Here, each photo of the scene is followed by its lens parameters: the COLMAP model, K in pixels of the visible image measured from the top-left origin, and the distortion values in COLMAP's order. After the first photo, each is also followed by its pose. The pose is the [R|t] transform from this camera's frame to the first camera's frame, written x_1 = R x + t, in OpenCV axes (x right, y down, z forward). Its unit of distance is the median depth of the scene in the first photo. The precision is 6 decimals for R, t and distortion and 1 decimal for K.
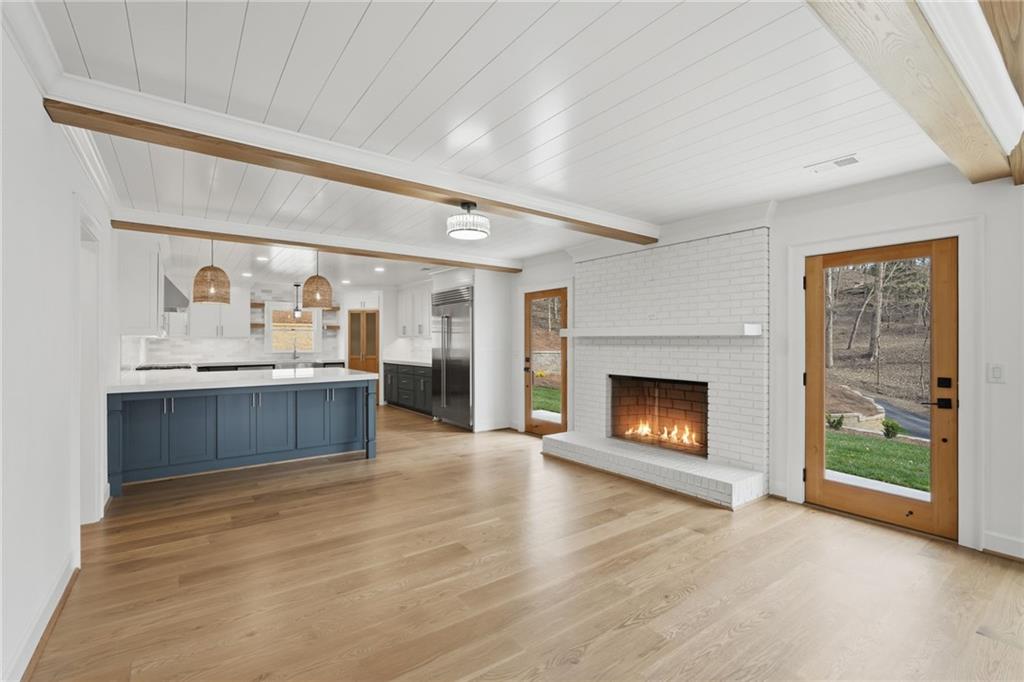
lens RADIAL K [[455.8, 0, 512.5], [0, 455.8, 345.6], [0, 0, 1]] dist [-0.000664, 0.000379]
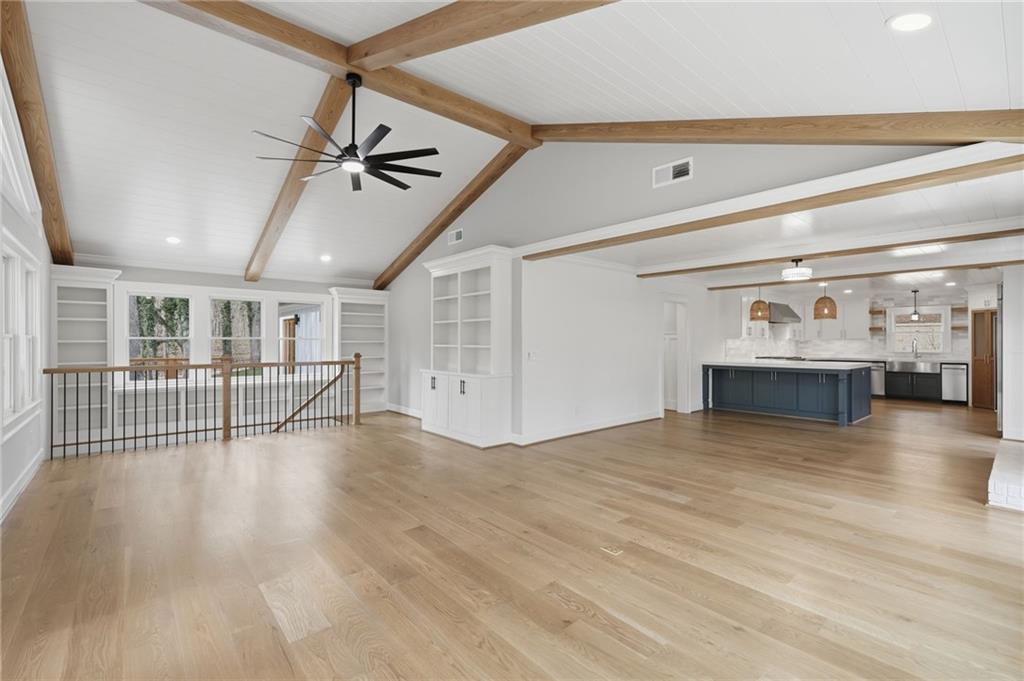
lens RADIAL K [[455.8, 0, 507.6], [0, 455.8, 342.3], [0, 0, 1]] dist [-0.000664, 0.000379]
pose [[0.069964, 0.001219, -0.997549, 0.584552], [-0.008807, 0.999961, 0.000604, -0.000384], [0.997511, 0.008743, 0.069972, -0.066494]]
